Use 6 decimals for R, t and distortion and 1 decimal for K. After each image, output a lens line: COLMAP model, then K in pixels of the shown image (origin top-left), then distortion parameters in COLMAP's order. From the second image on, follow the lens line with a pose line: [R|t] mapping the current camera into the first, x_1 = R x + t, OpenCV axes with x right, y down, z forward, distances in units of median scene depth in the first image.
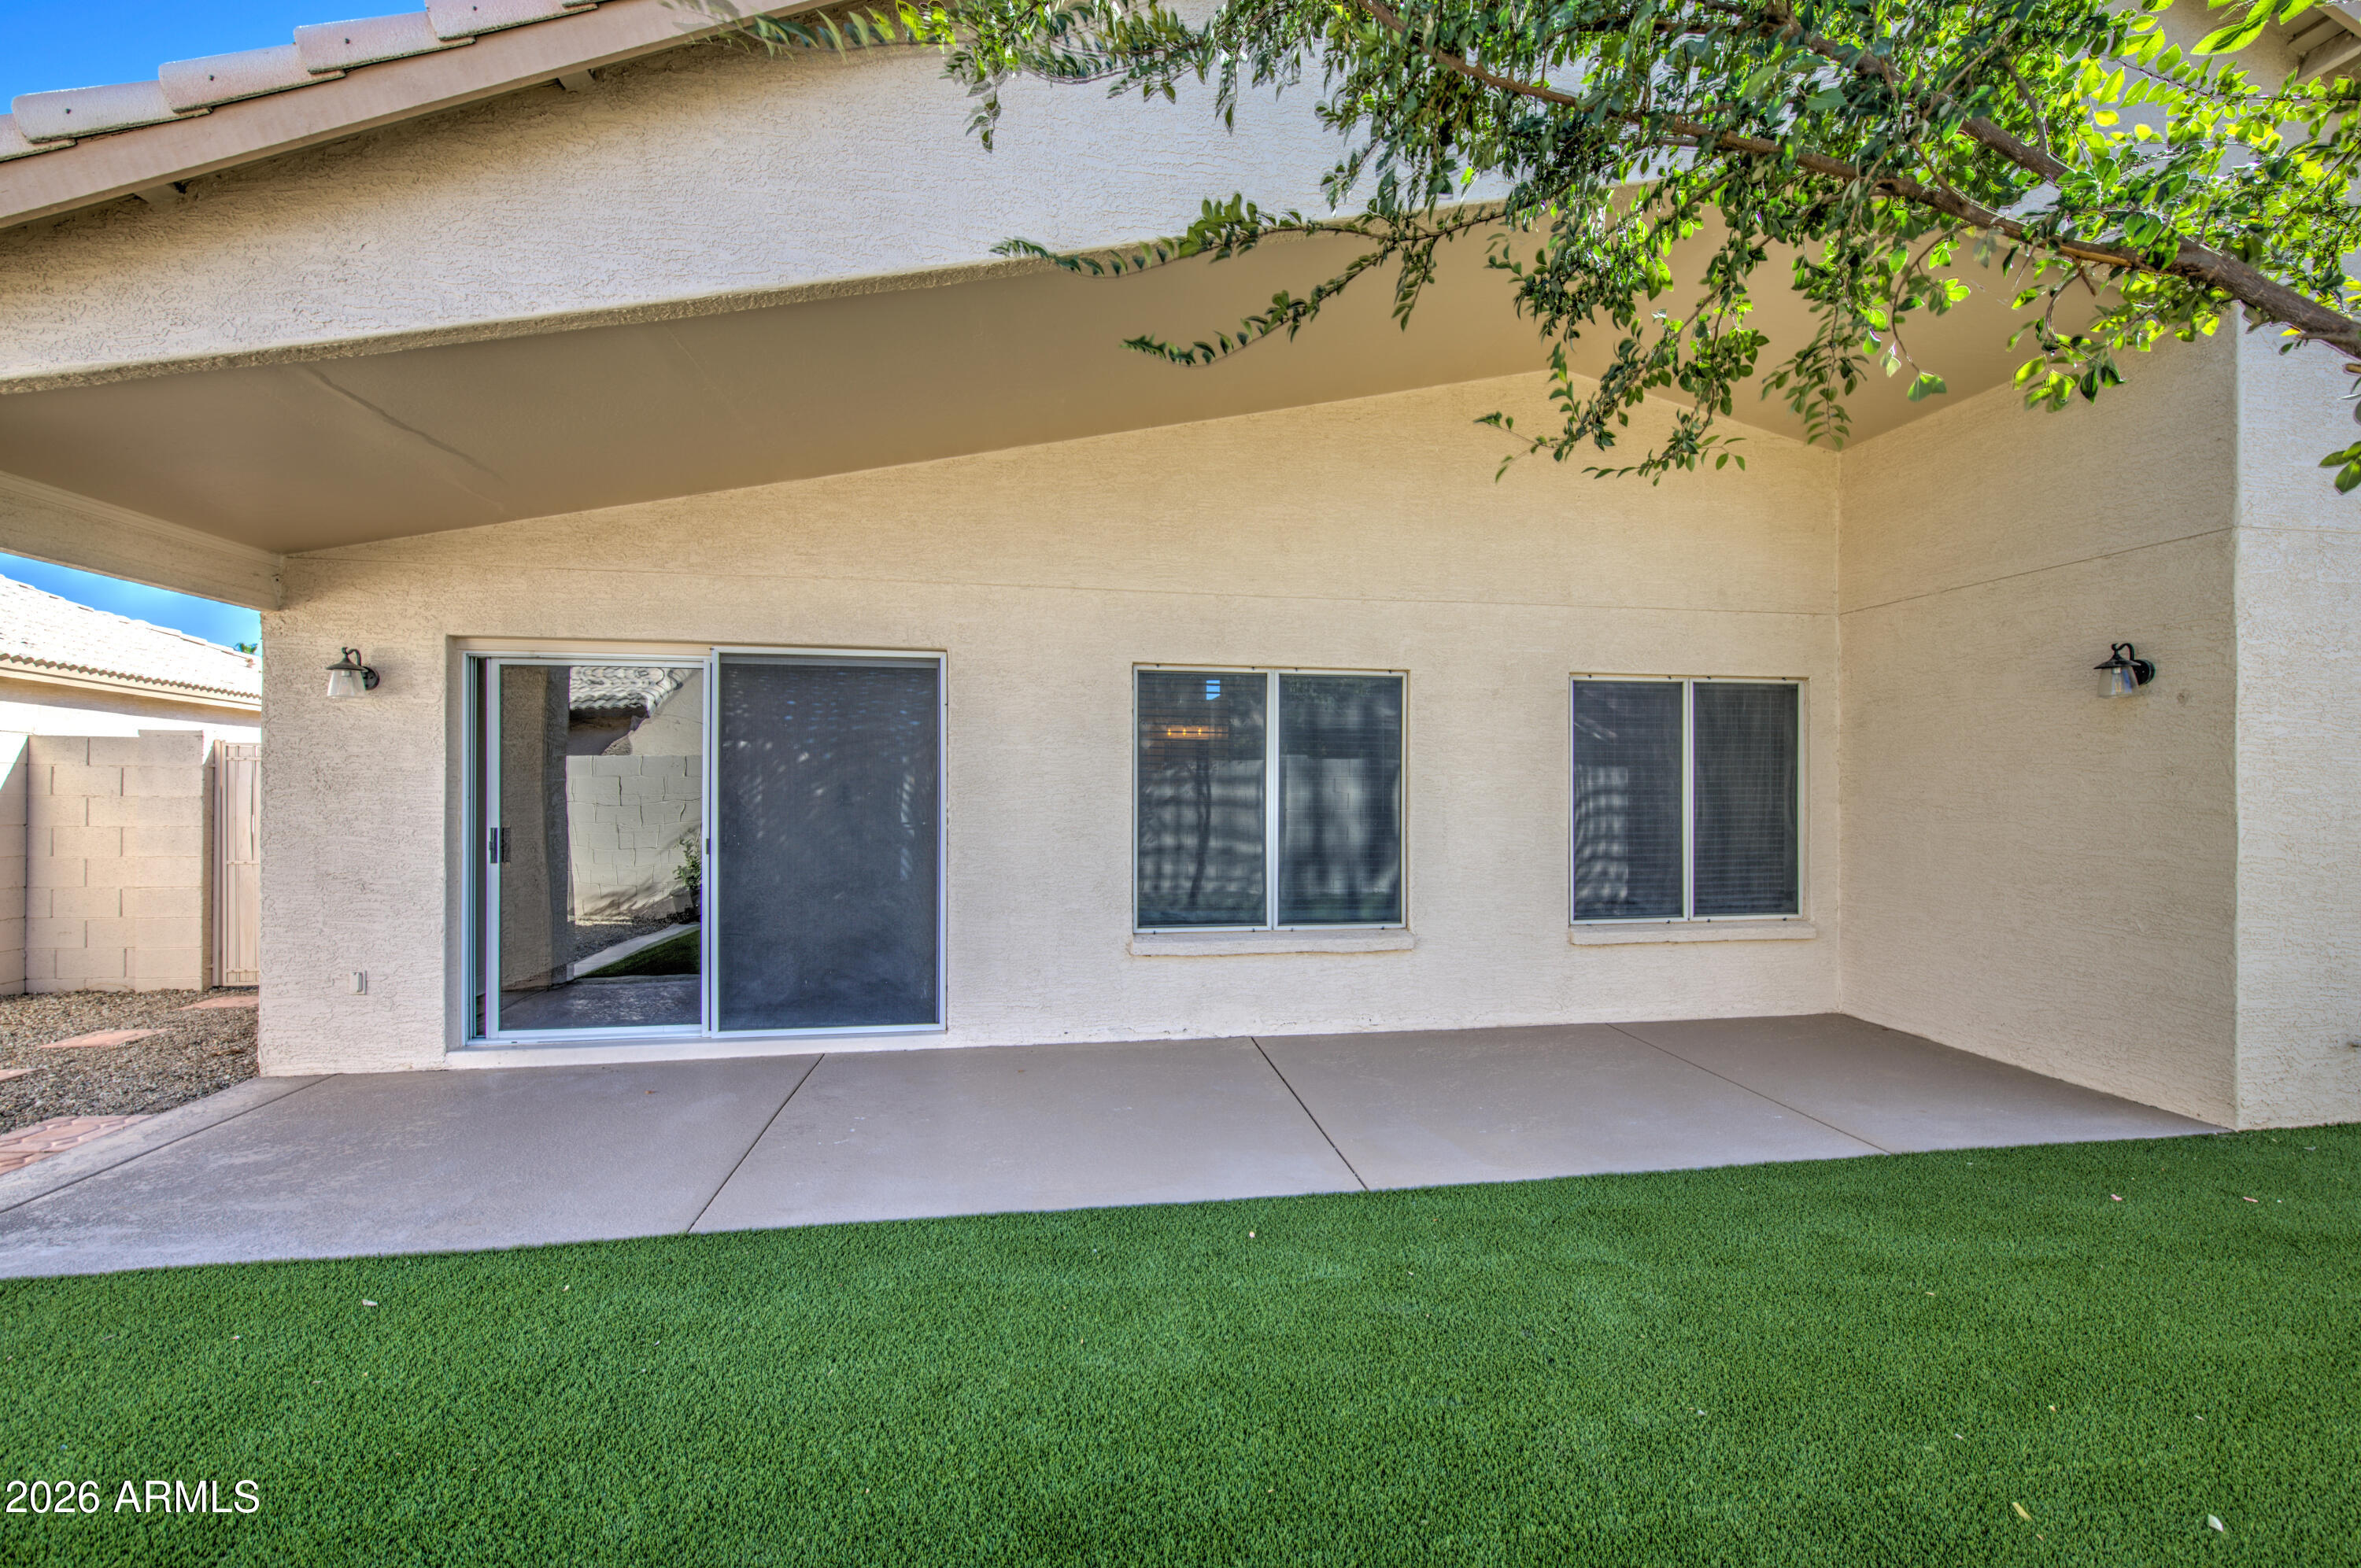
lens RADIAL K [[946.4, 0, 1177.6], [0, 946.4, 783.9], [0, 0, 1]] dist [0.000093, -0.000125]
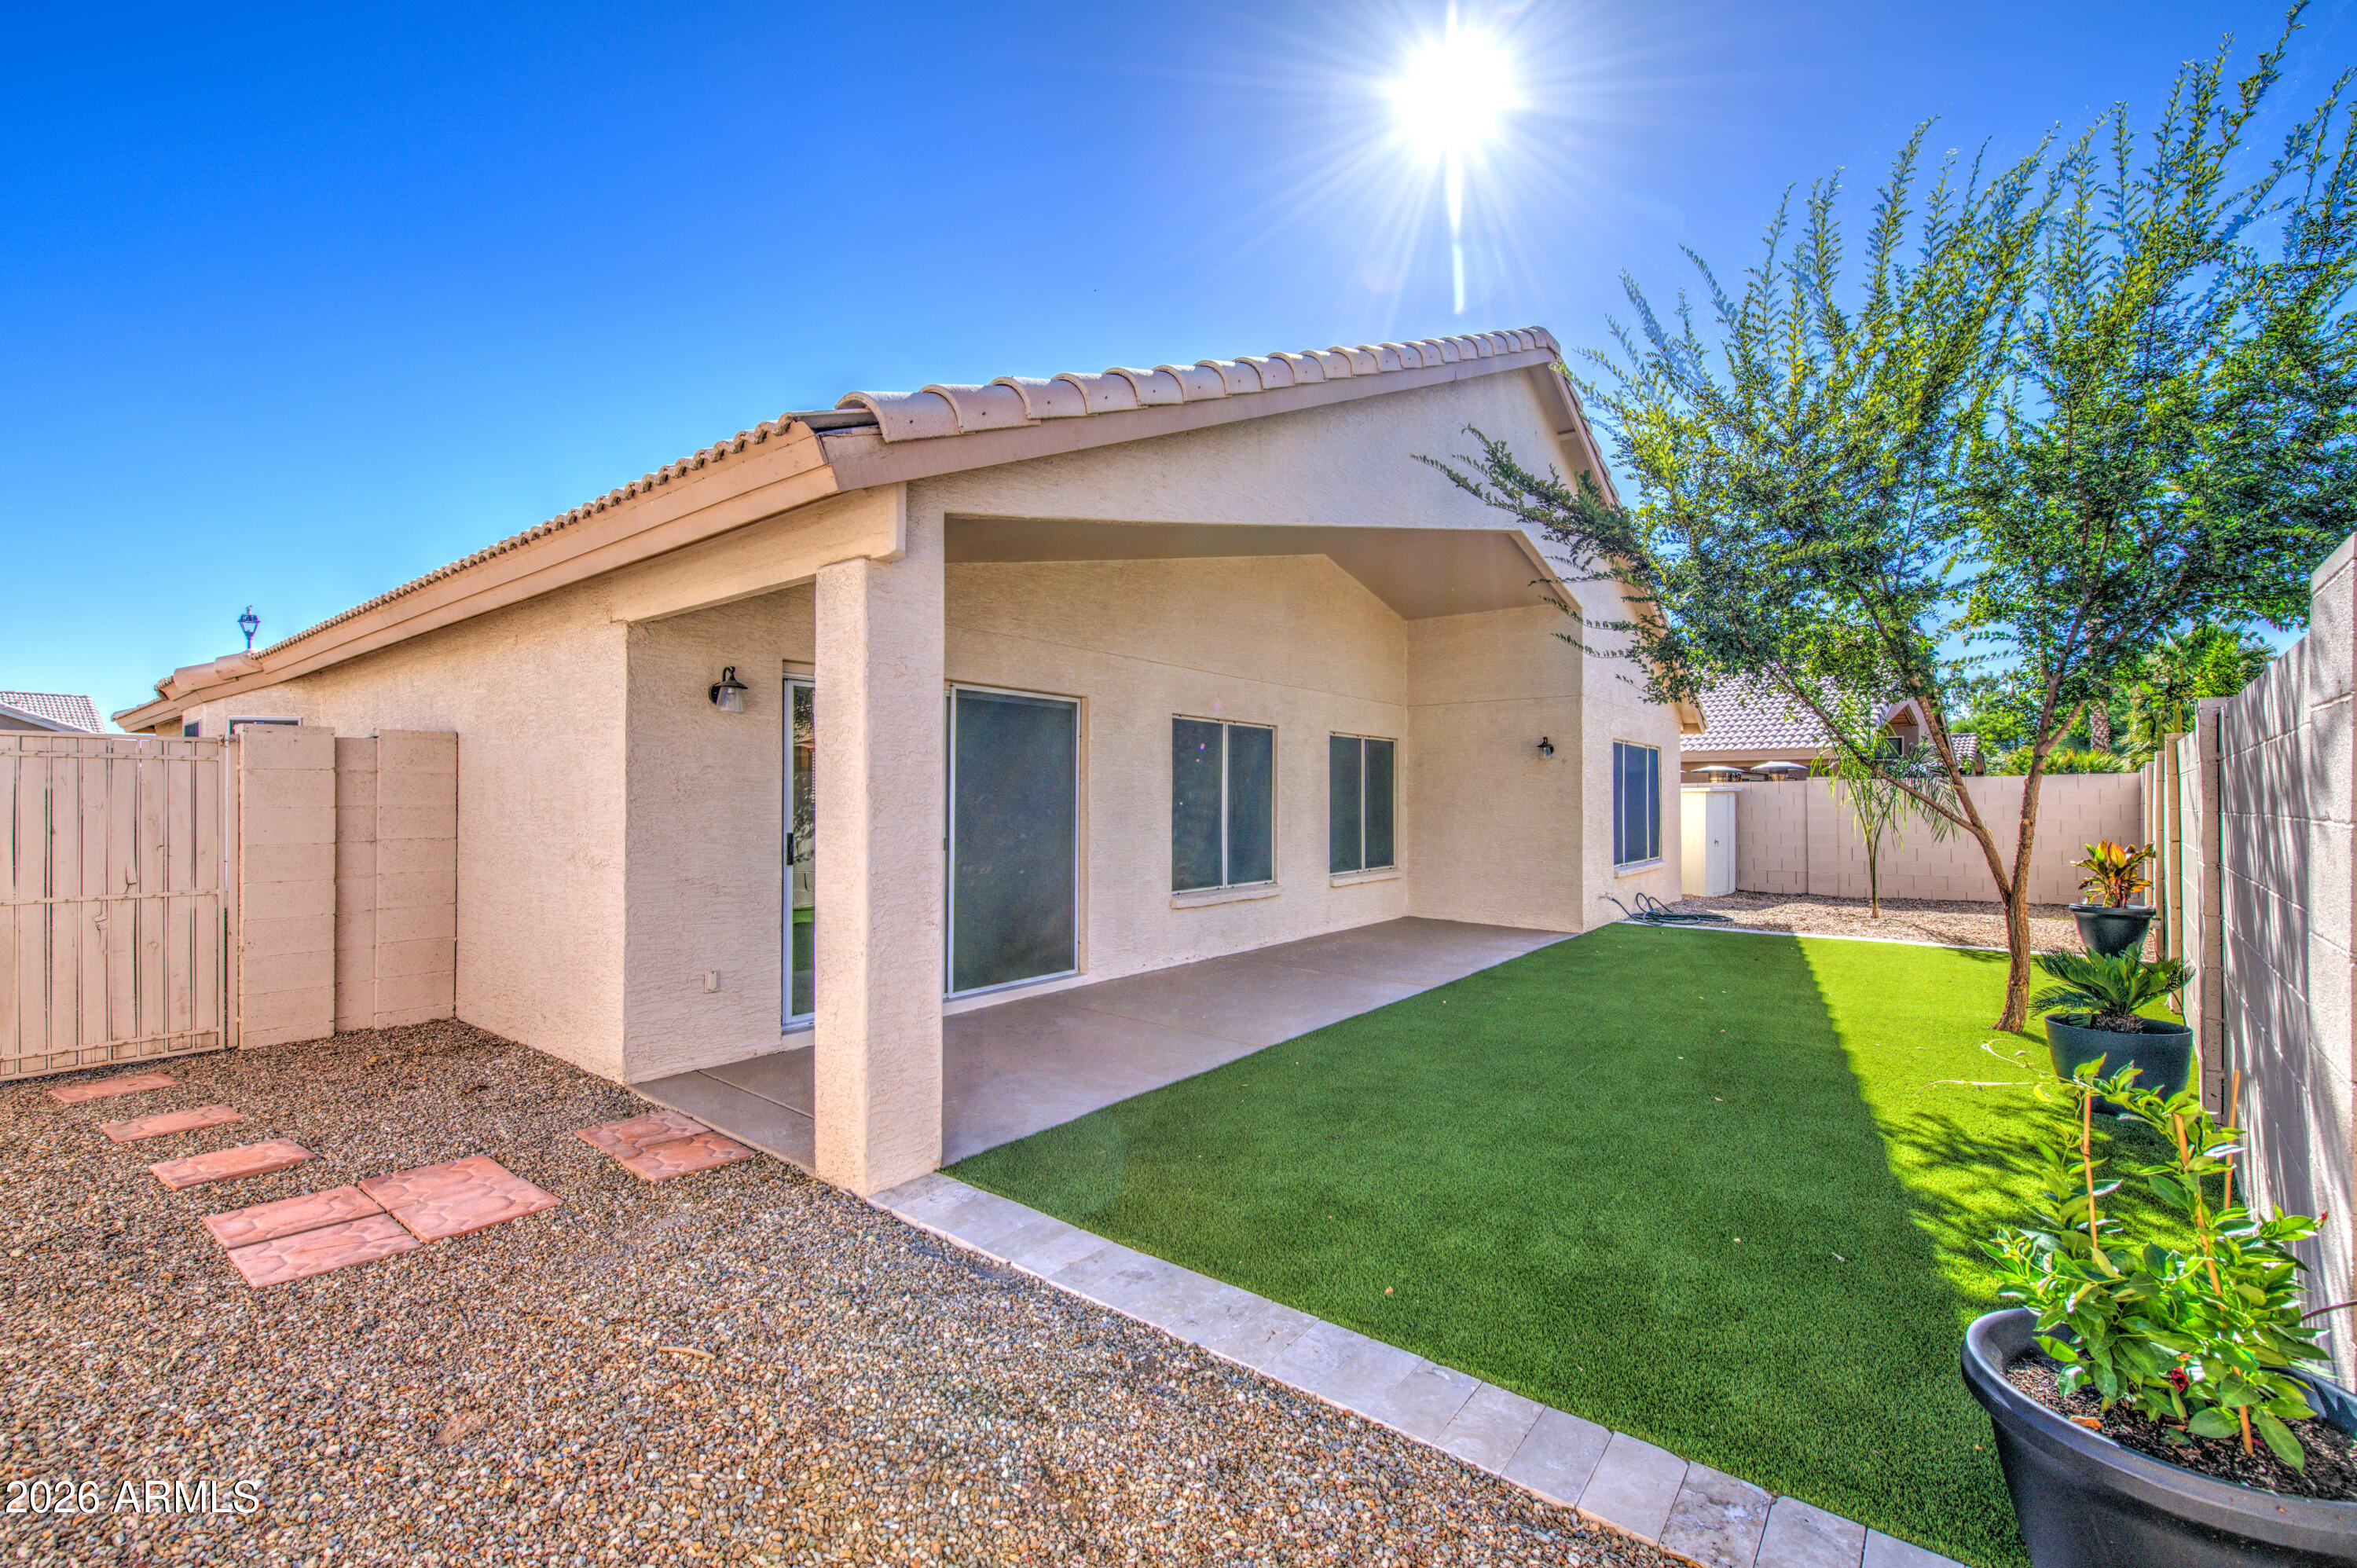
lens RADIAL K [[990.2, 0, 1179.0], [0, 990.2, 789.8], [0, 0, 1]] dist [-0.007380, 0.000629]
pose [[0.725968, 0.005647, 0.687706, -1.075338], [-0.001460, 0.999977, -0.006670, 0.002437], [-0.687727, 0.003838, 0.725959, -0.137556]]
